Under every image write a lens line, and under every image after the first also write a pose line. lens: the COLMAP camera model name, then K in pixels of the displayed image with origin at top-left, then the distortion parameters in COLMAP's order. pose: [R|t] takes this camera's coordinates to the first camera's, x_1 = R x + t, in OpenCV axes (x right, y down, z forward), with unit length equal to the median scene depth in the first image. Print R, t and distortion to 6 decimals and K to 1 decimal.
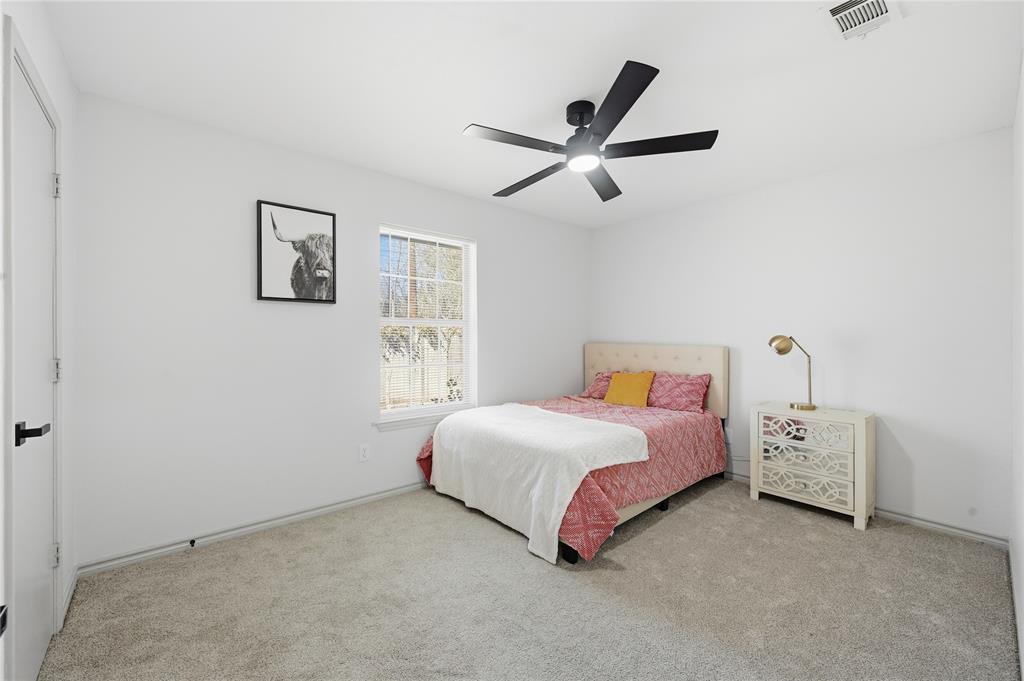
lens RADIAL K [[407.3, 0, 514.2], [0, 407.3, 331.8], [0, 0, 1]] dist [-0.001165, 0.000241]
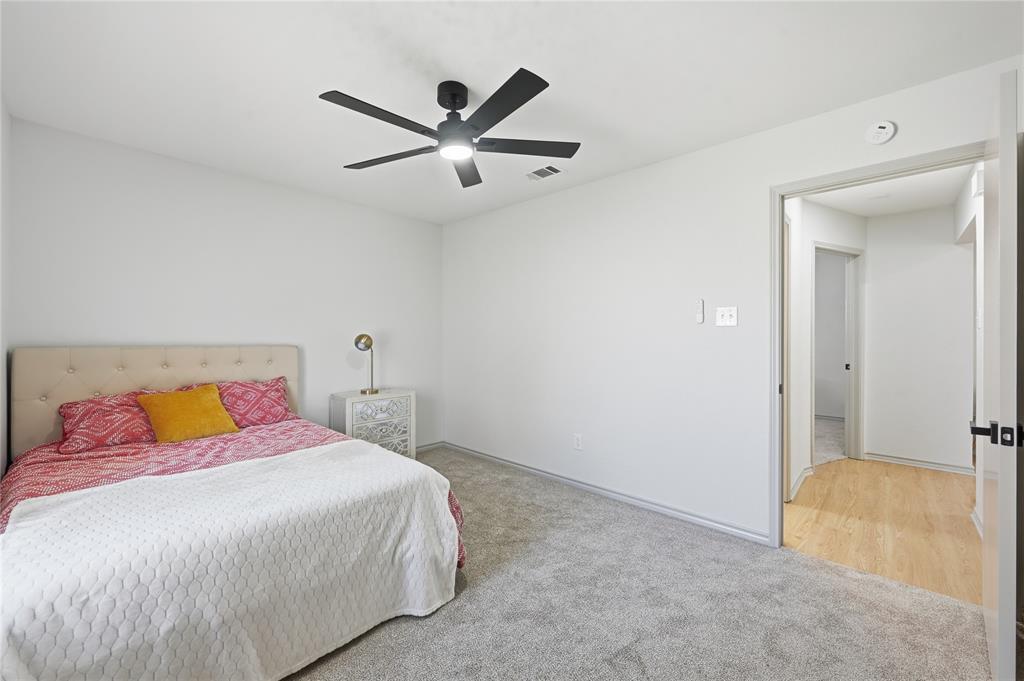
lens RADIAL K [[407.3, 0, 514.2], [0, 407.3, 331.8], [0, 0, 1]] dist [-0.001165, 0.000241]
pose [[-0.117094, 0.003312, 0.993115, -0.620044], [-0.014395, 0.999884, -0.005032, 0.003012], [-0.993016, -0.014885, -0.117033, 0.773925]]
